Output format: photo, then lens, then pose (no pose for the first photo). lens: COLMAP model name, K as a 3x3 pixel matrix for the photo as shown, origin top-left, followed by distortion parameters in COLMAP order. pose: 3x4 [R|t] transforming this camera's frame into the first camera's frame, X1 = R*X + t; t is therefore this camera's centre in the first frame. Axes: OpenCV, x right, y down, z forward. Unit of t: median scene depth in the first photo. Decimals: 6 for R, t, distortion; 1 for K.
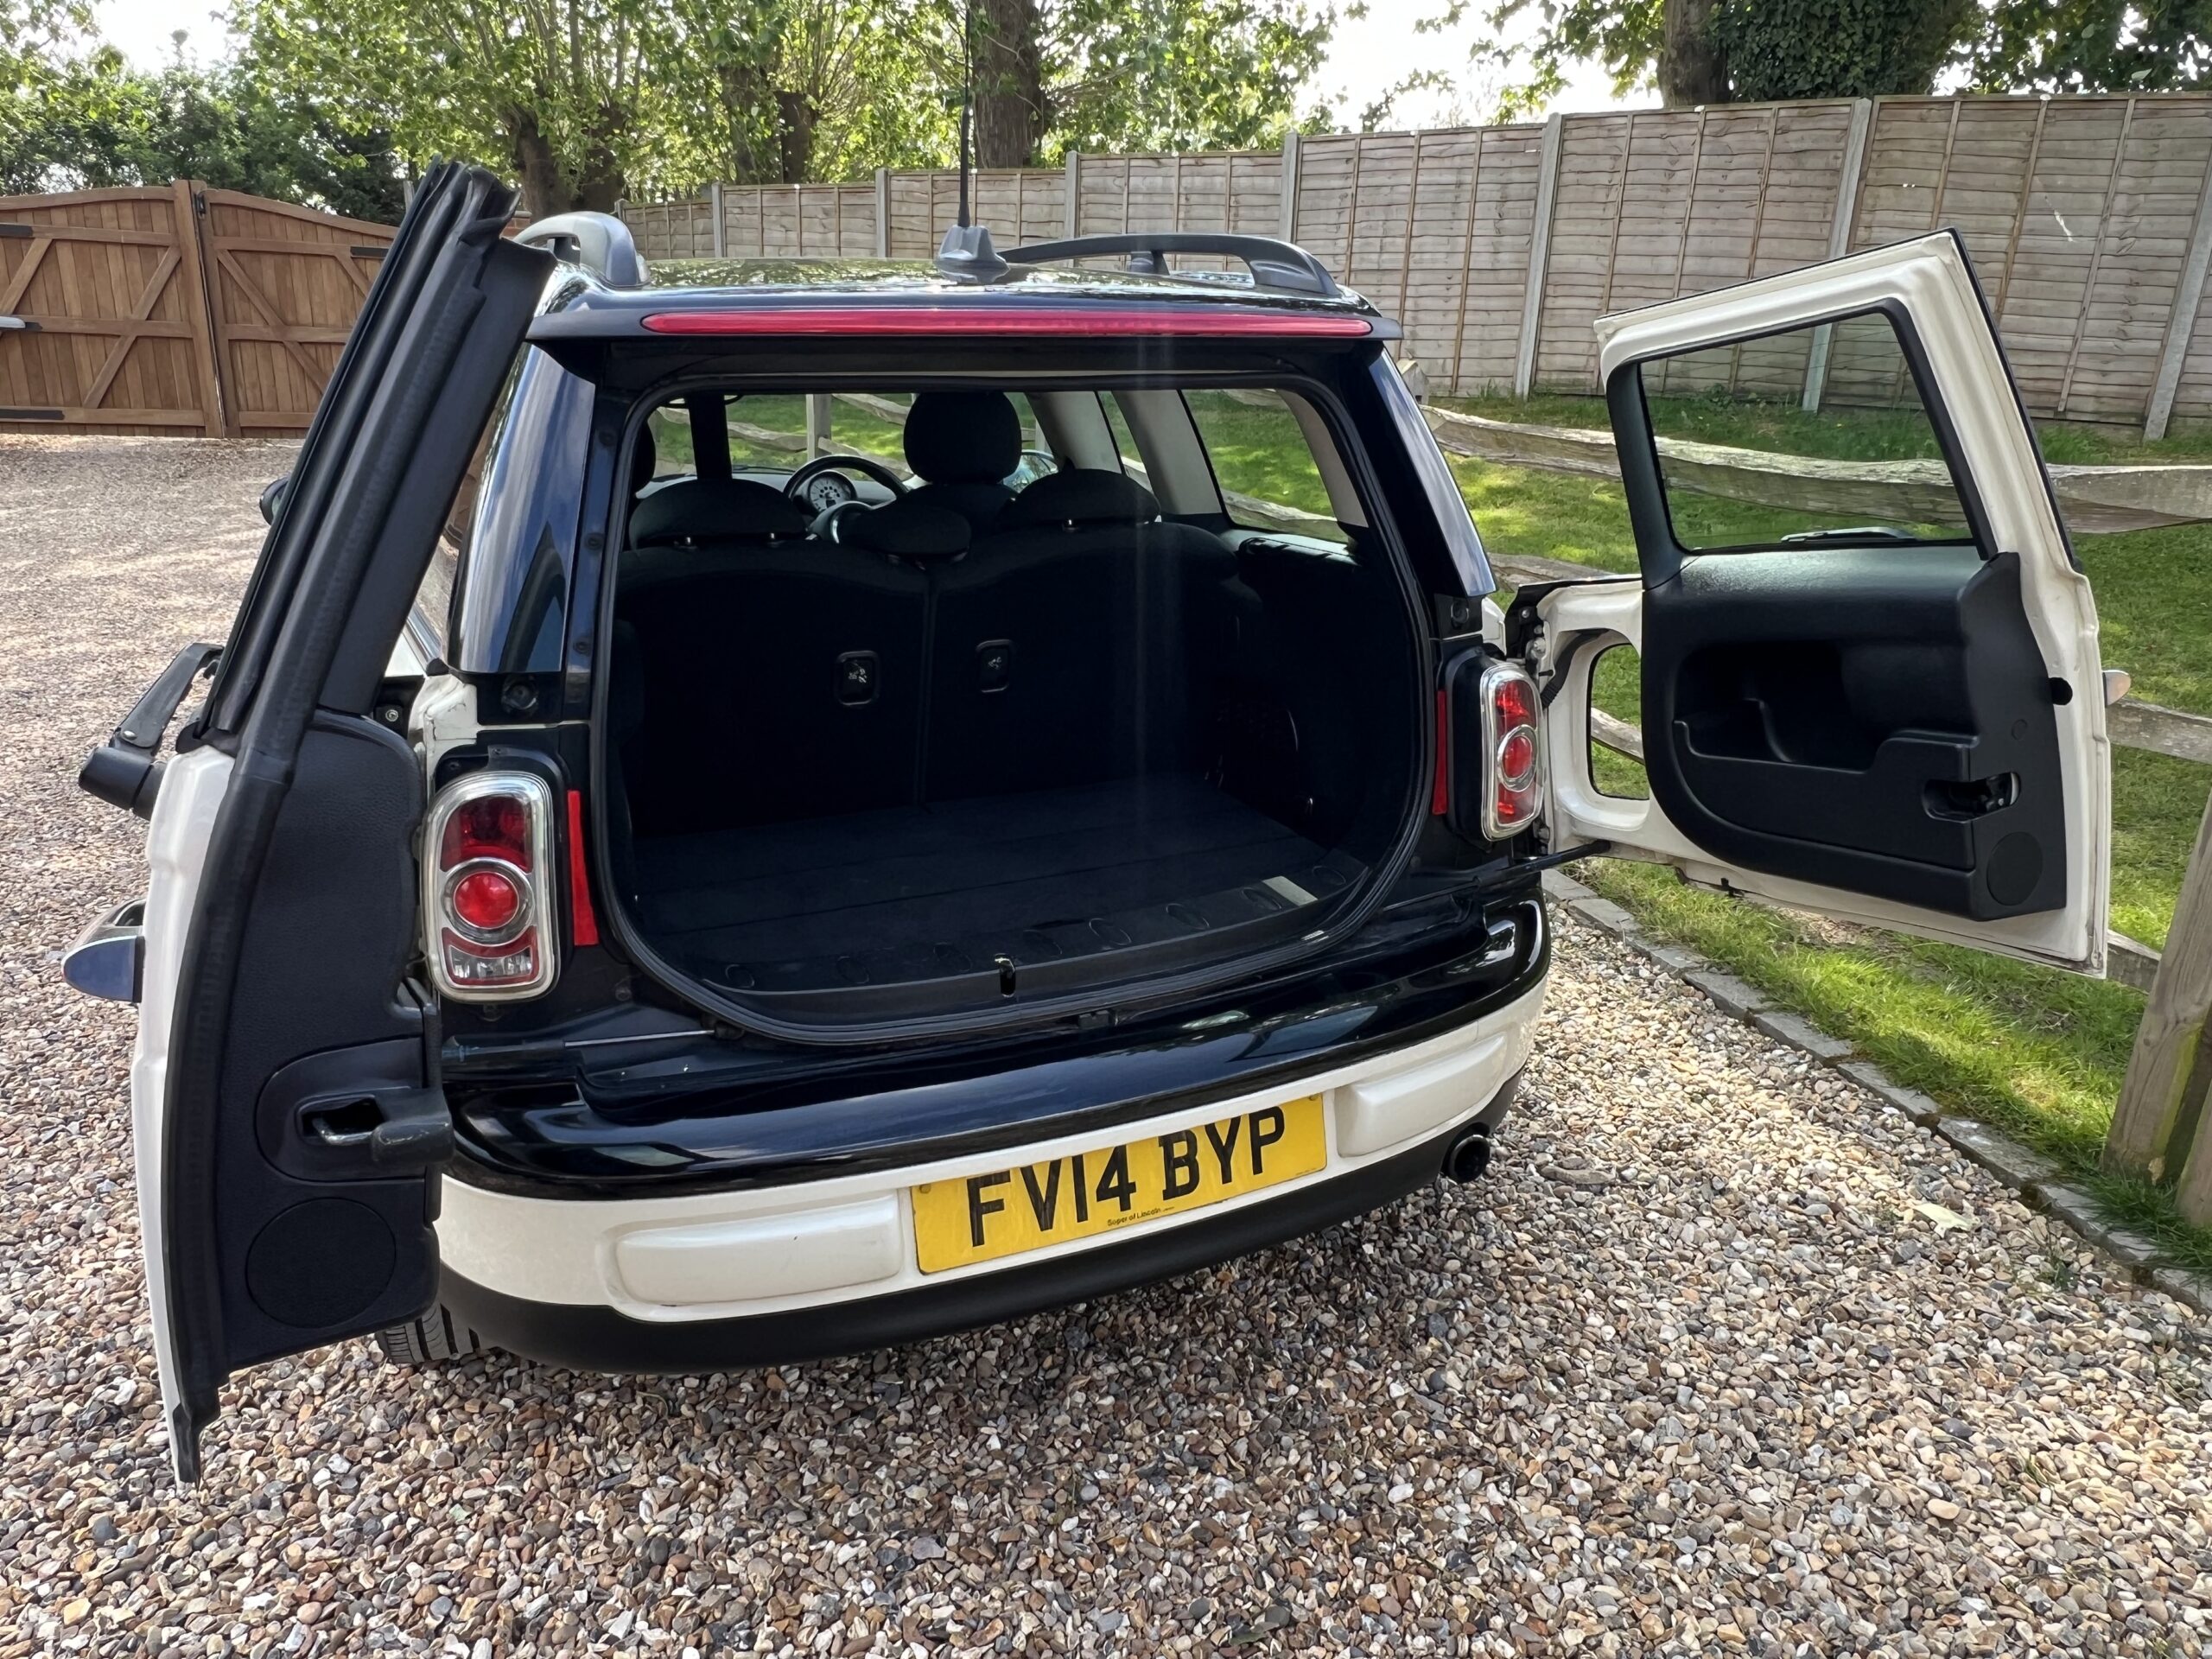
lens RADIAL K [[1499.4, 0, 1099.2], [0, 1499.4, 831.3], [0, 0, 1]] dist [0.002811, -0.002998]
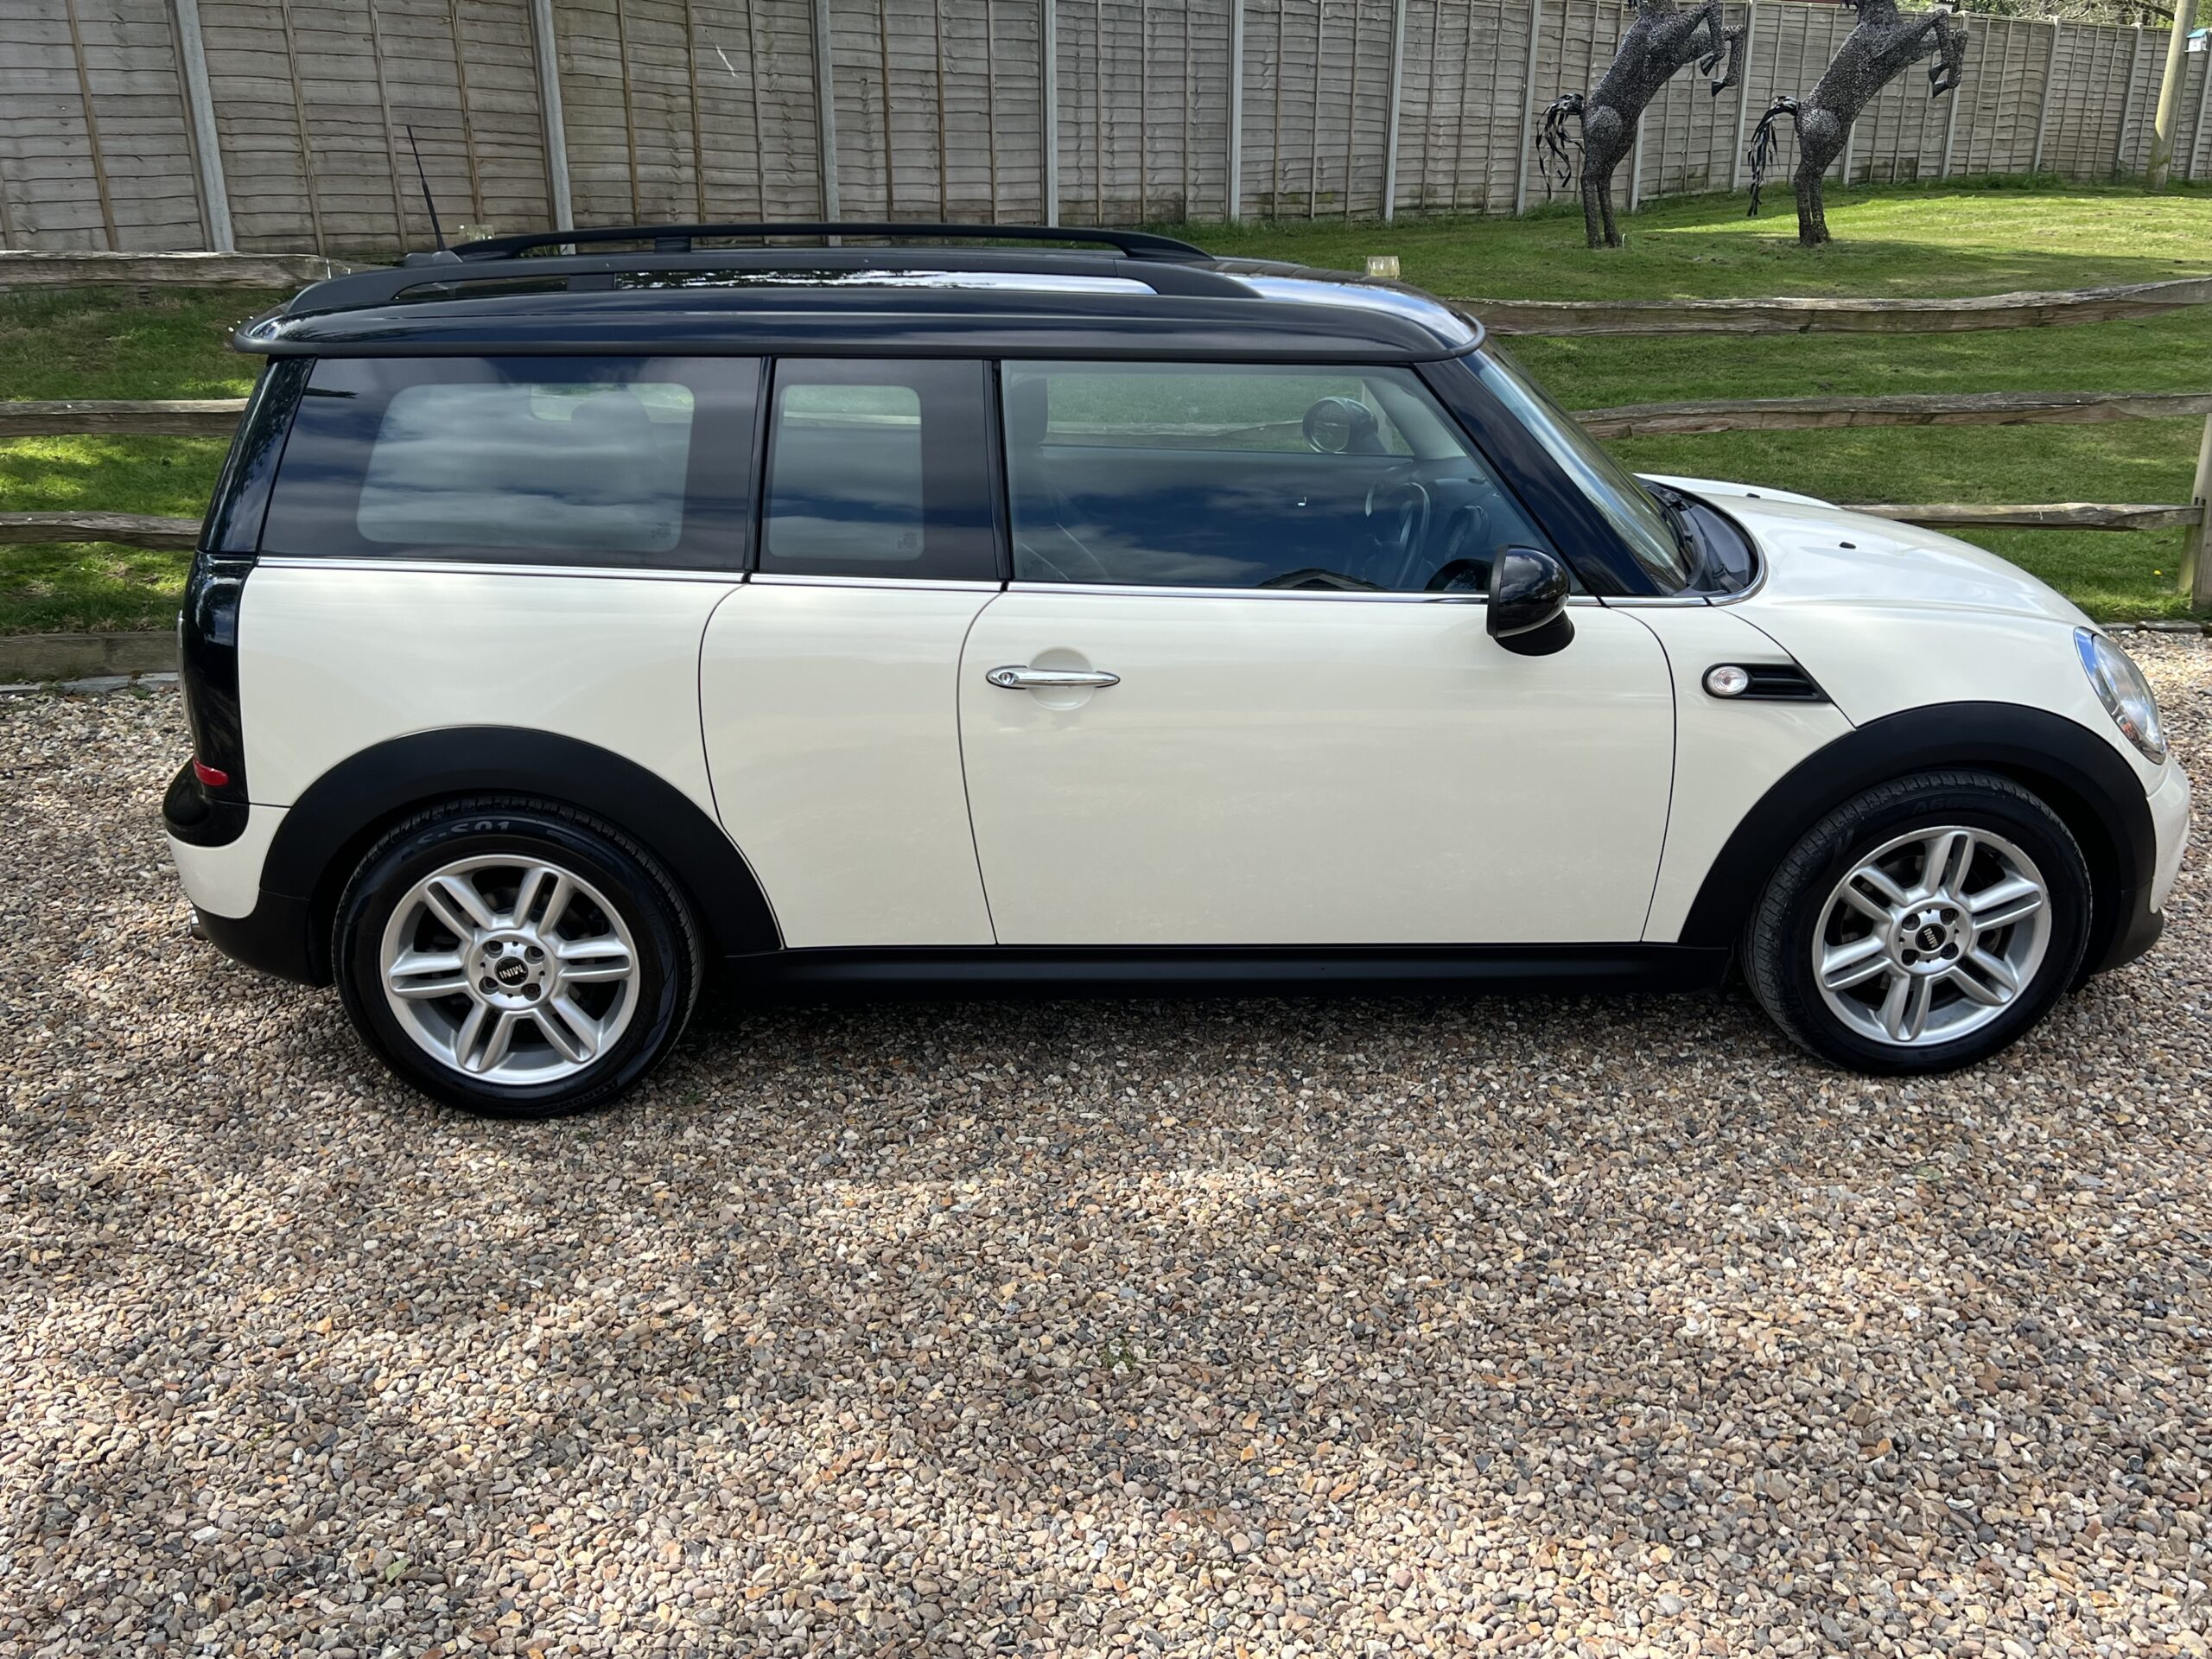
lens RADIAL K [[1933.2, 0, 1123.5], [0, 1933.2, 810.0], [0, 0, 1]] dist [0.044854, -0.040621]
pose [[0.262435, -0.338777, 0.903525, -2.391476], [0.311904, 0.915862, 0.252808, -0.711809], [-0.913150, 0.215467, 0.346020, 1.542058]]
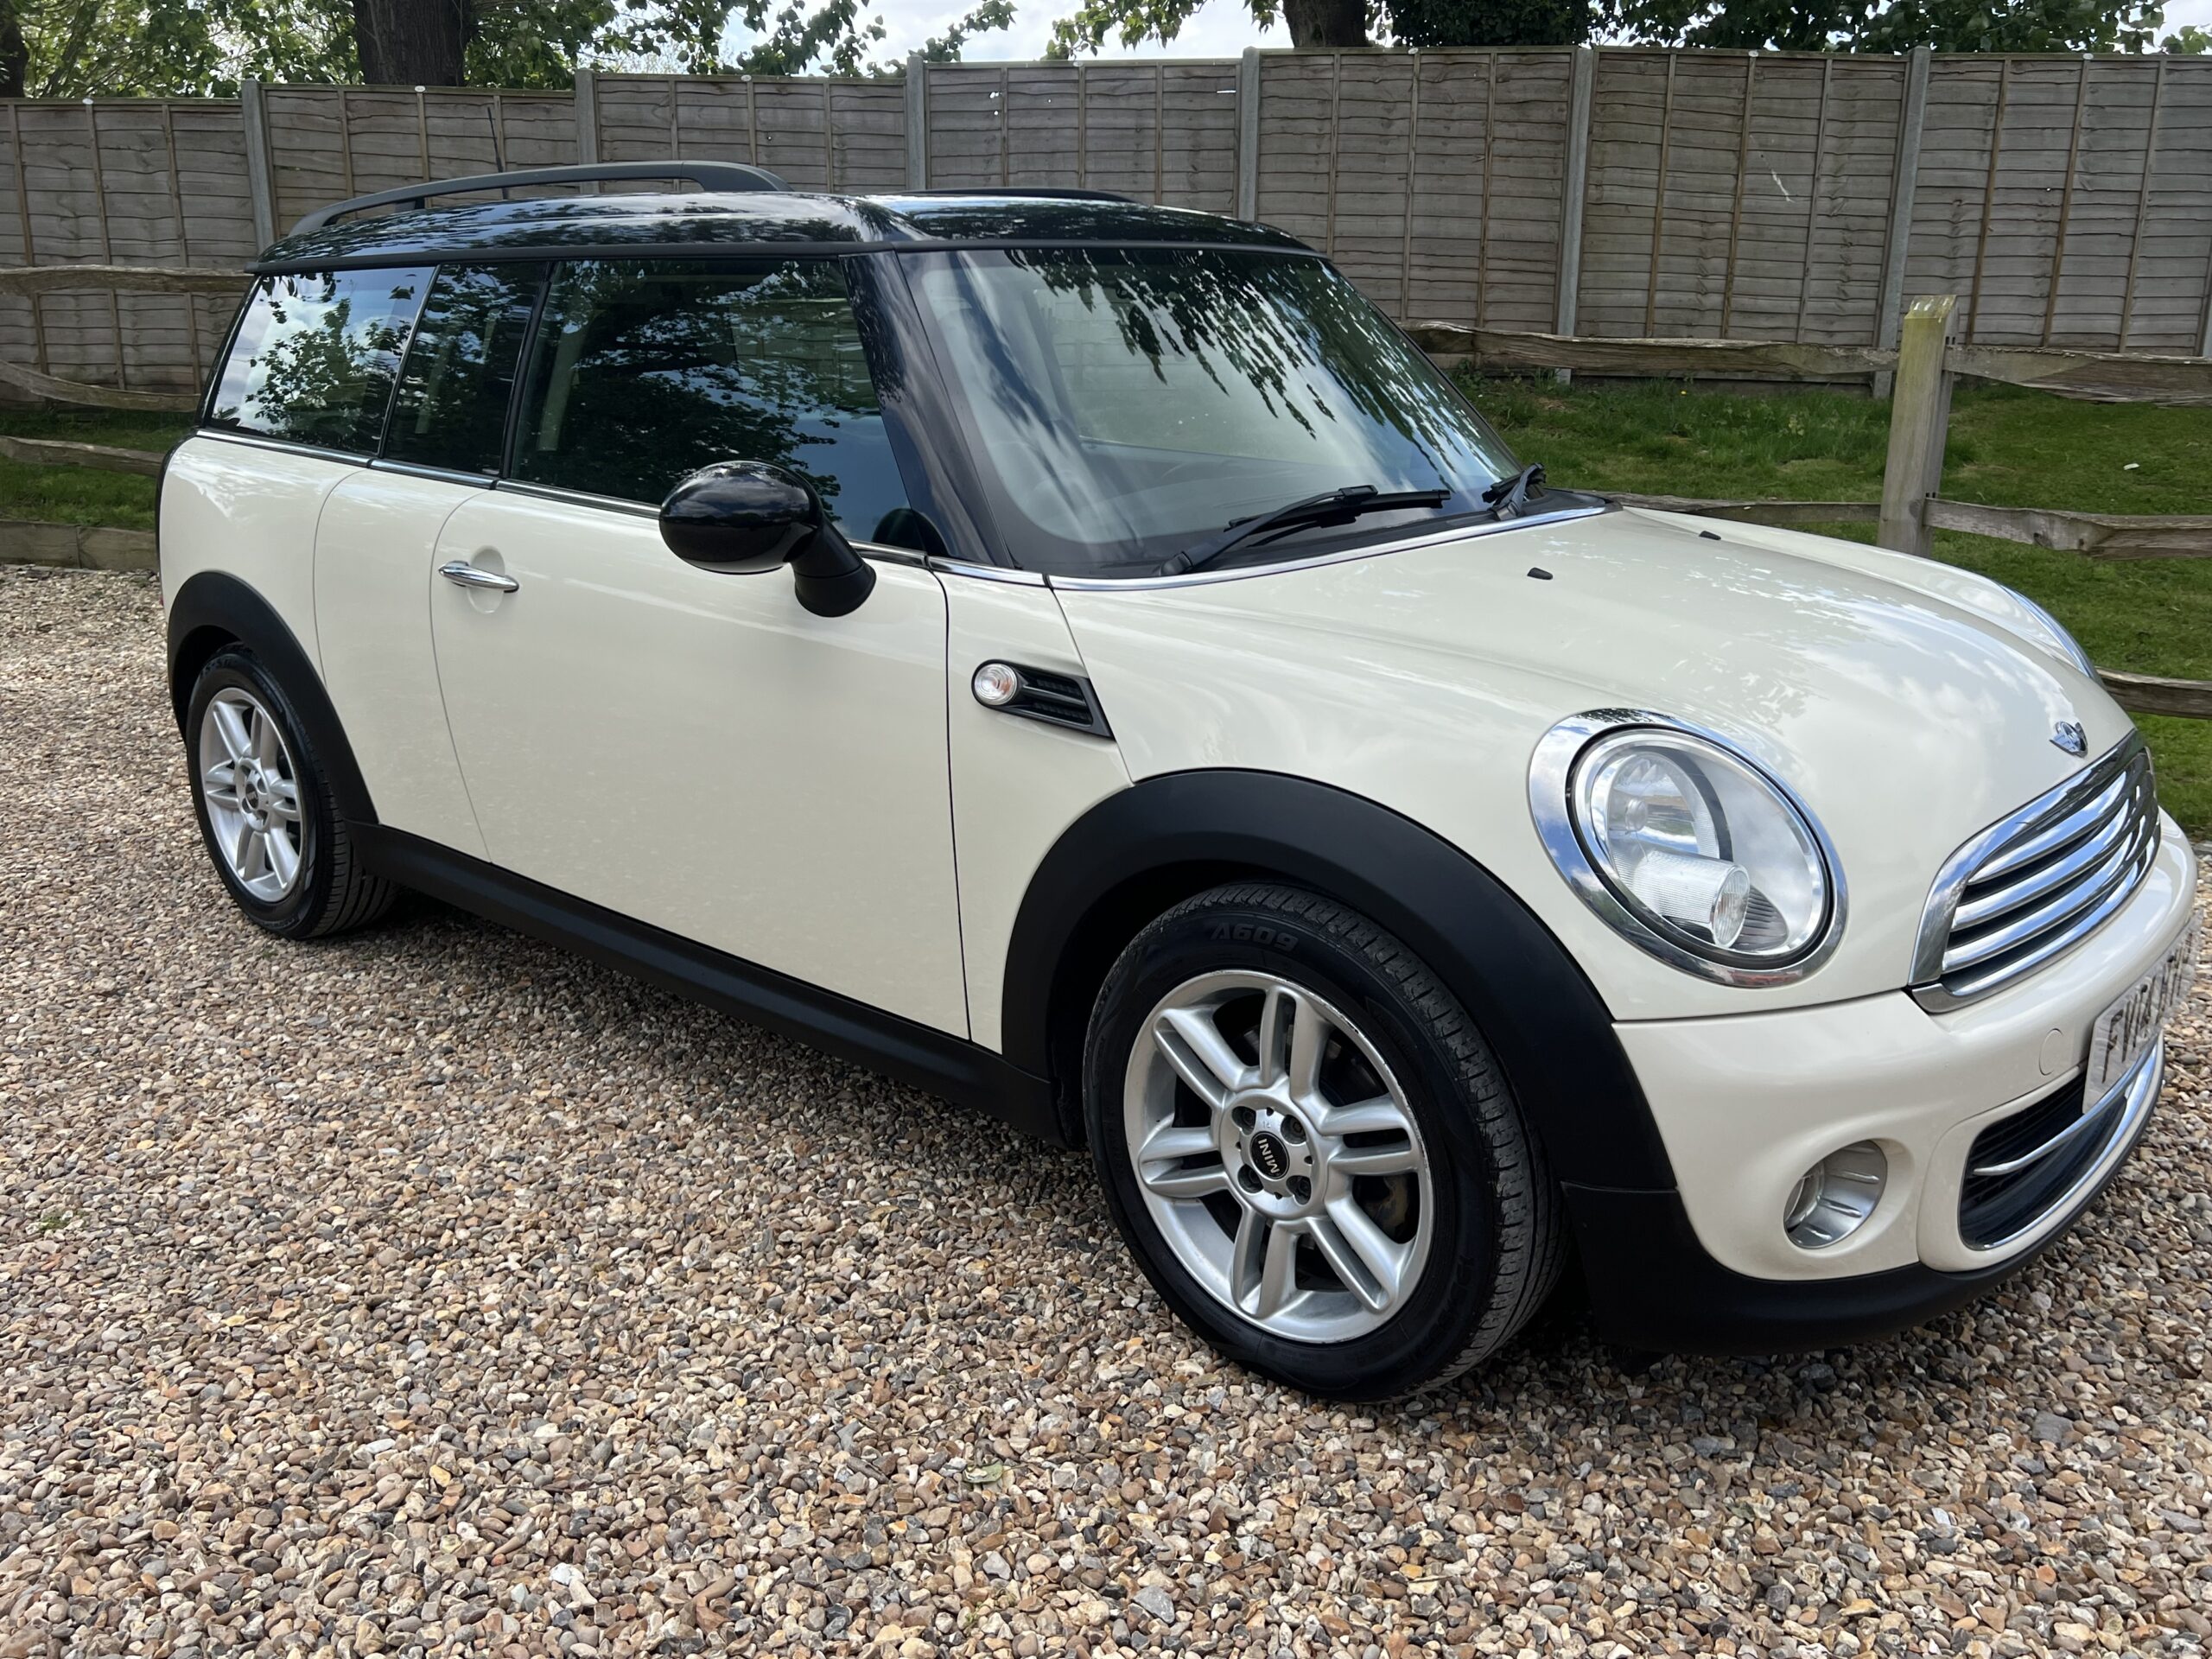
lens RADIAL K [[1796.5, 0, 1107.6], [0, 1796.5, 838.7], [0, 0, 1]] dist [0.046569, -0.051254]
pose [[0.869575, -0.148725, 0.470873, -1.333045], [0.173000, 0.984886, -0.008410, -0.191542], [-0.462505, 0.088774, 0.882161, 0.750651]]
